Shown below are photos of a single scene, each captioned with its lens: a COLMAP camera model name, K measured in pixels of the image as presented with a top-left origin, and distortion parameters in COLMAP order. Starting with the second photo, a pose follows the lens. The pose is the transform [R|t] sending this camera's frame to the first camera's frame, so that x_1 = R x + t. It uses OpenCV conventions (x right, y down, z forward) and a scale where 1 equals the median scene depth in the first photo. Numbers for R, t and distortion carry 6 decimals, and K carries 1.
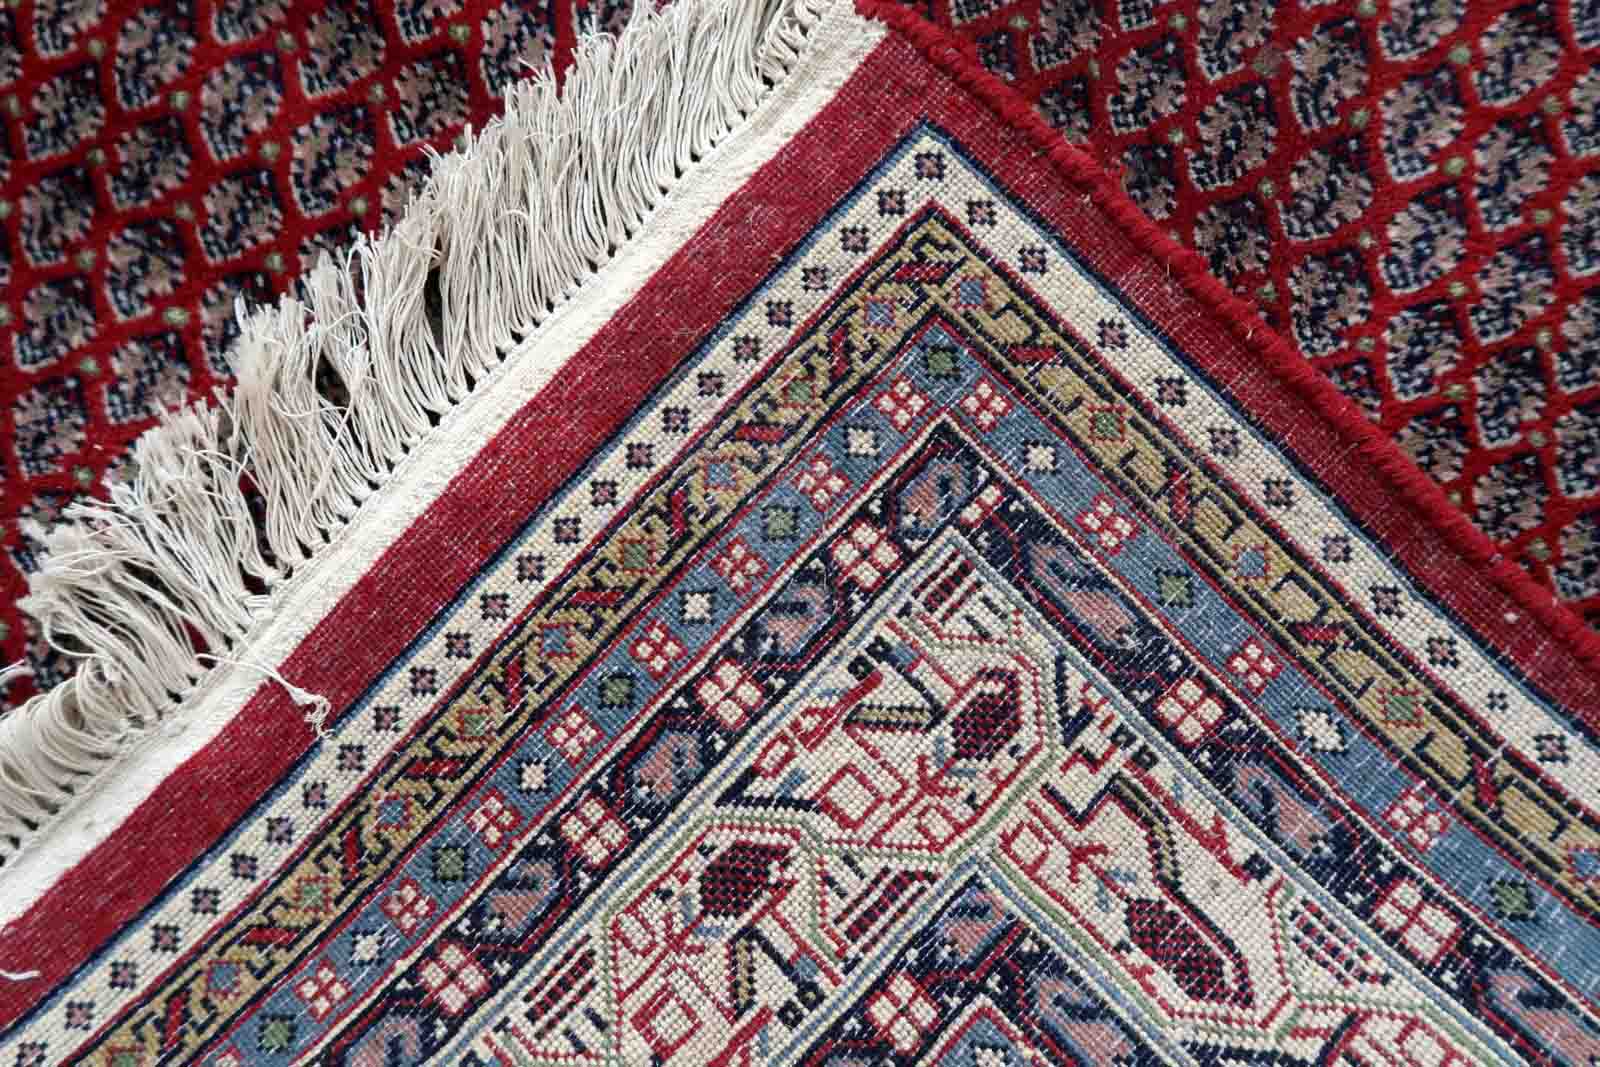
lens RADIAL K [[650.6, 0, 802.4], [0, 650.6, 533.2], [0, 0, 1]] dist [-0.010345, 0.001529]
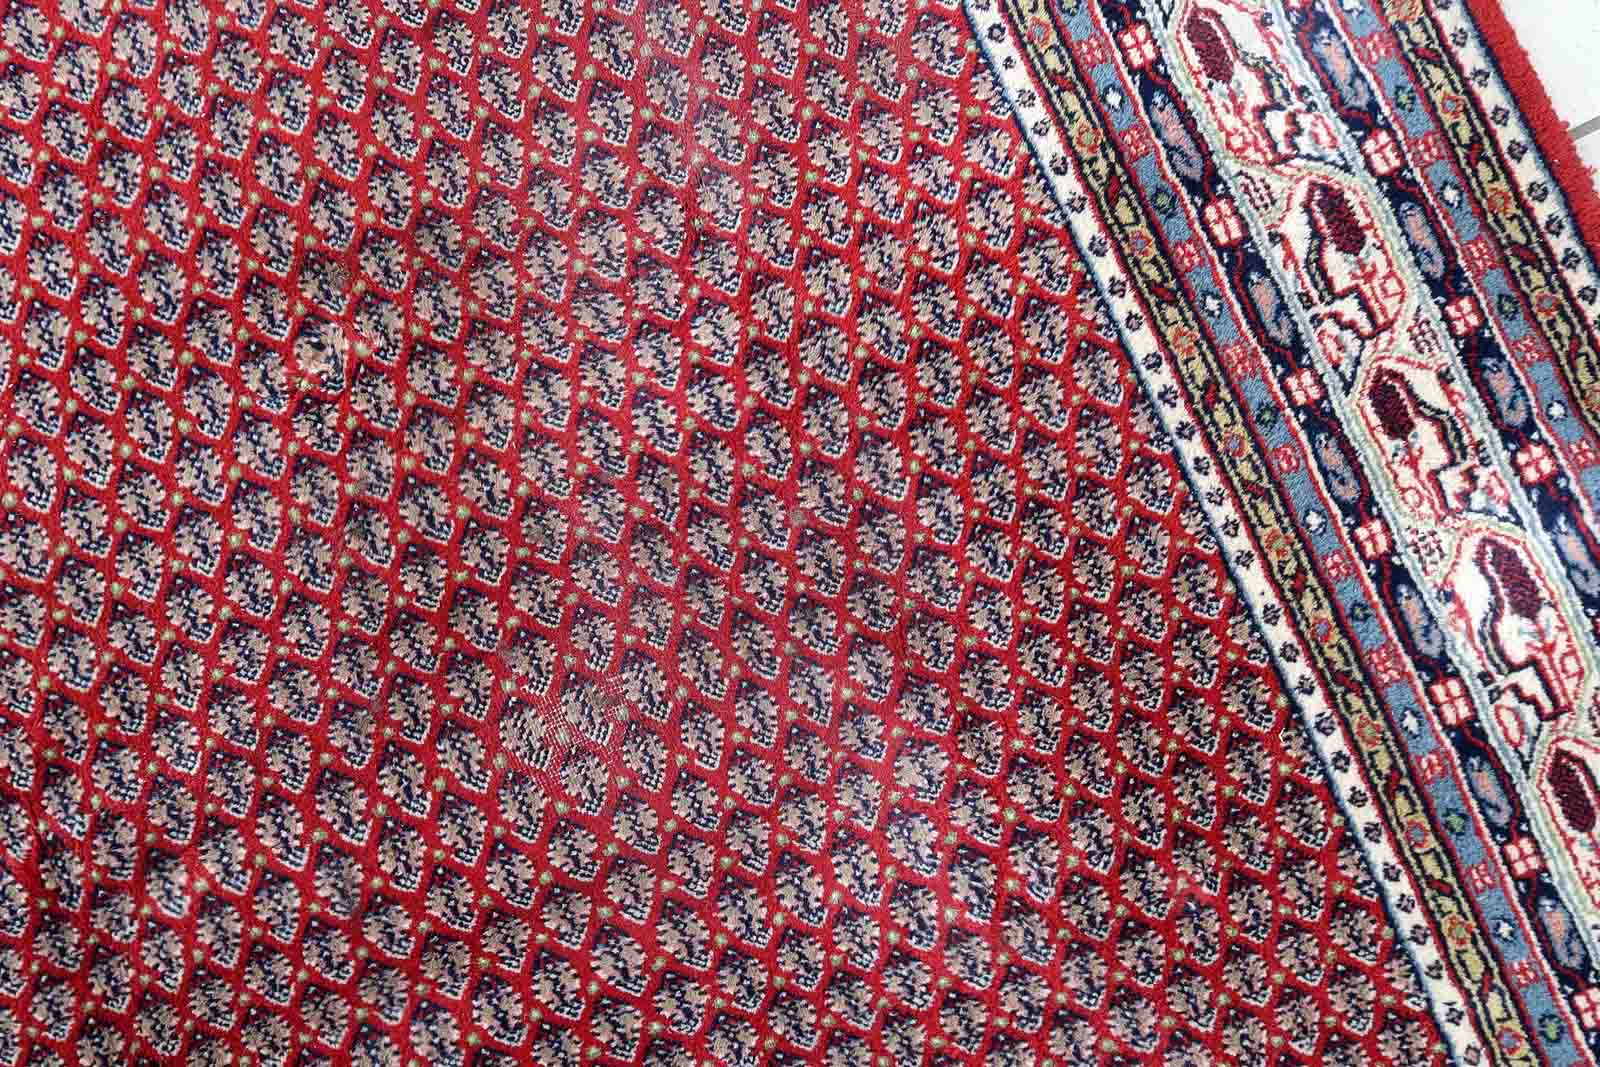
lens RADIAL K [[650.6, 0, 798.6], [0, 650.6, 535.0], [0, 0, 1]] dist [-0.010345, 0.001529]
pose [[0.591829, -0.805703, 0.024084, 0.653185], [0.805851, 0.592095, 0.005236, -0.716367], [-0.018478, 0.016309, 0.999696, -0.670373]]
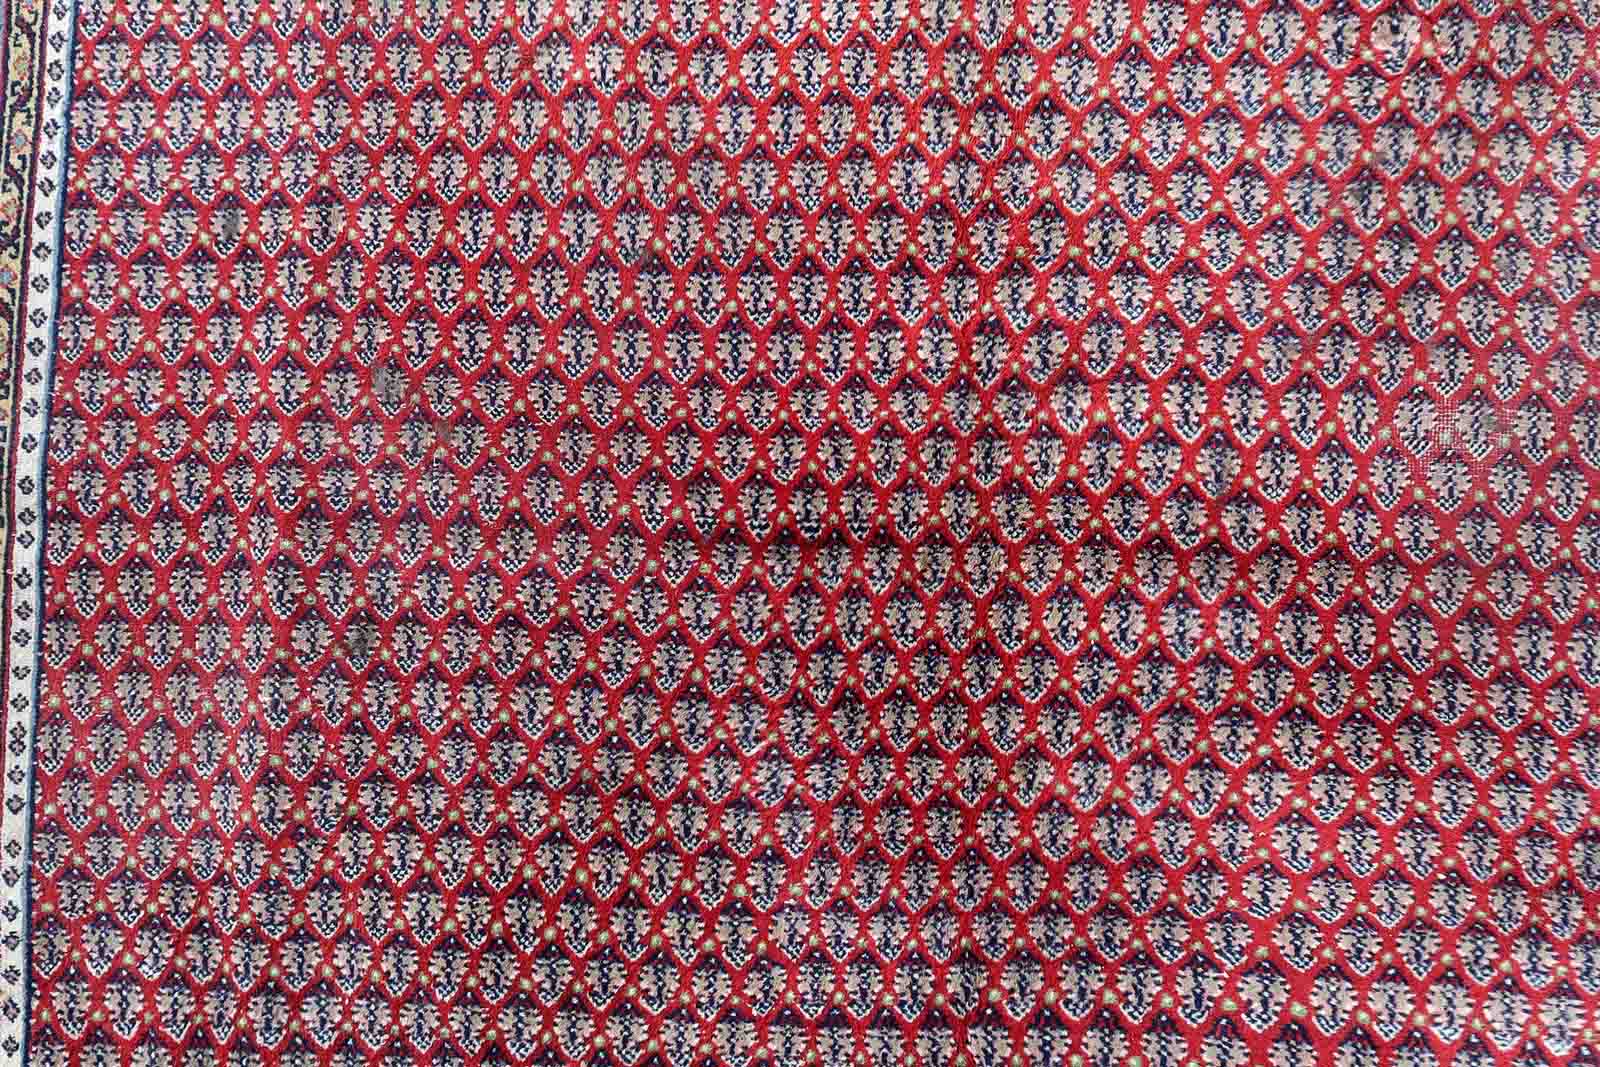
lens RADIAL K [[650.6, 0, 799.1], [0, 650.6, 532.5], [0, 0, 1]] dist [-0.010345, 0.001529]
pose [[0.883420, -0.468411, 0.012672, -1.921960], [0.468435, 0.883497, 0.001249, -1.535668], [-0.011780, 0.004832, 0.999919, -0.817659]]
